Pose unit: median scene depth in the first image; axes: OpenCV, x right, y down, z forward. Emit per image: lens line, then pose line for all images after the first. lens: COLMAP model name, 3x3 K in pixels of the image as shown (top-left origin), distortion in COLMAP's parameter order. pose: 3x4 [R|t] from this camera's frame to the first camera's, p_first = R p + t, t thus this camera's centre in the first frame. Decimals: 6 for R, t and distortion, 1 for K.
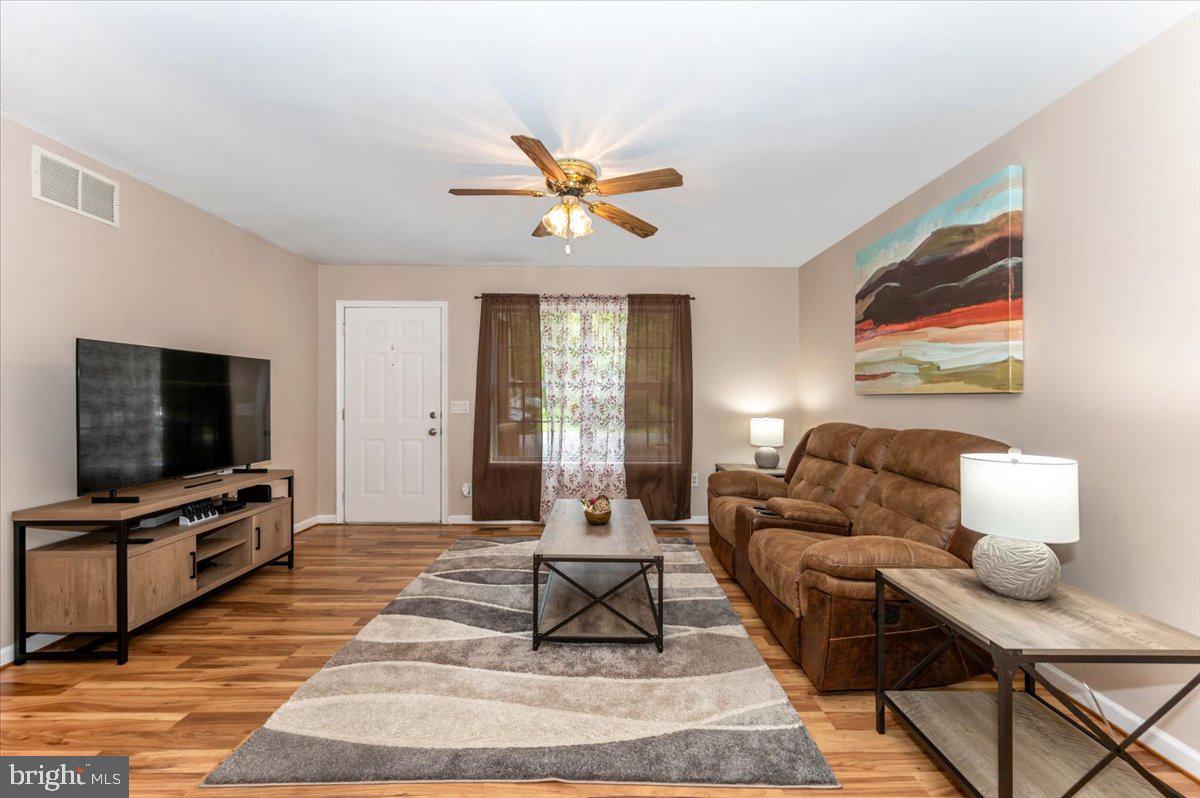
lens RADIAL K [[475.3, 0, 598.6], [0, 475.3, 395.4], [0, 0, 1]] dist [0.000215, 0.001045]
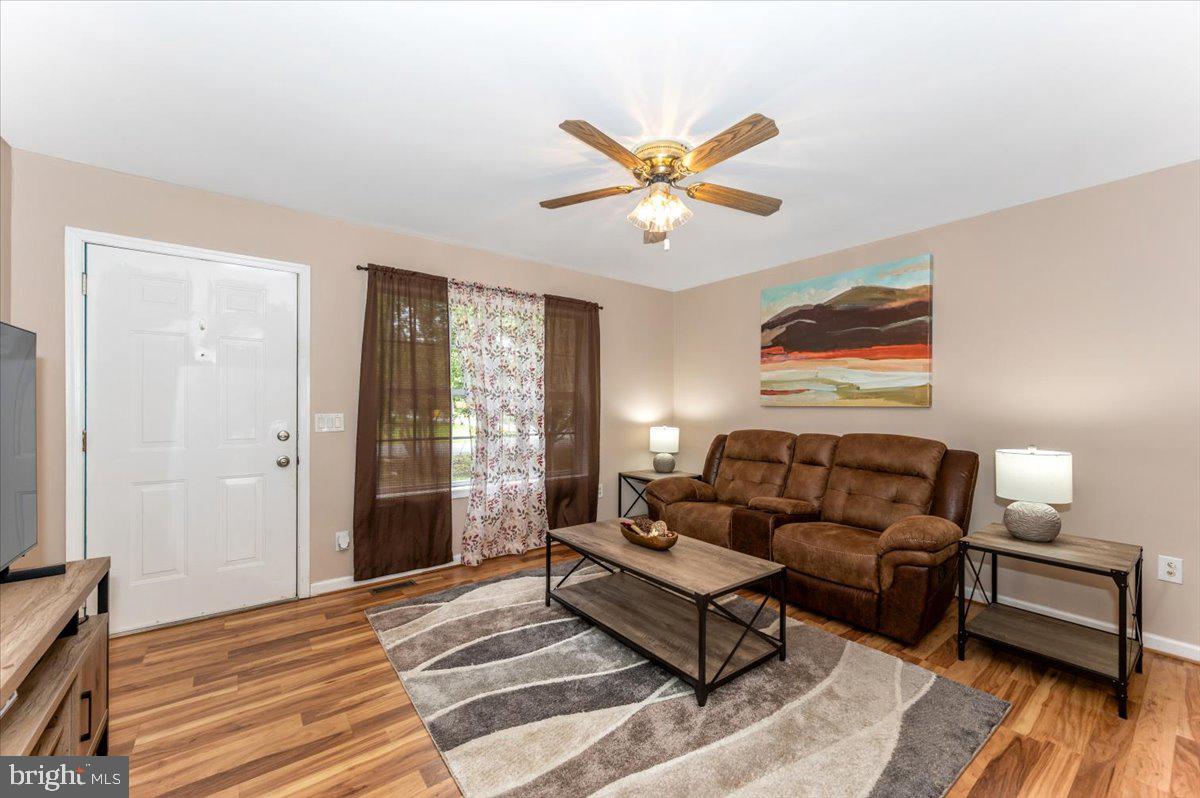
lens RADIAL K [[475.3, 0, 609.2], [0, 475.3, 402.9], [0, 0, 1]] dist [0.000215, 0.001045]
pose [[0.790601, 0.003925, 0.612320, -0.522929], [-0.005799, 0.999983, 0.001077, -0.009233], [-0.612305, -0.004402, 0.790610, 0.274943]]
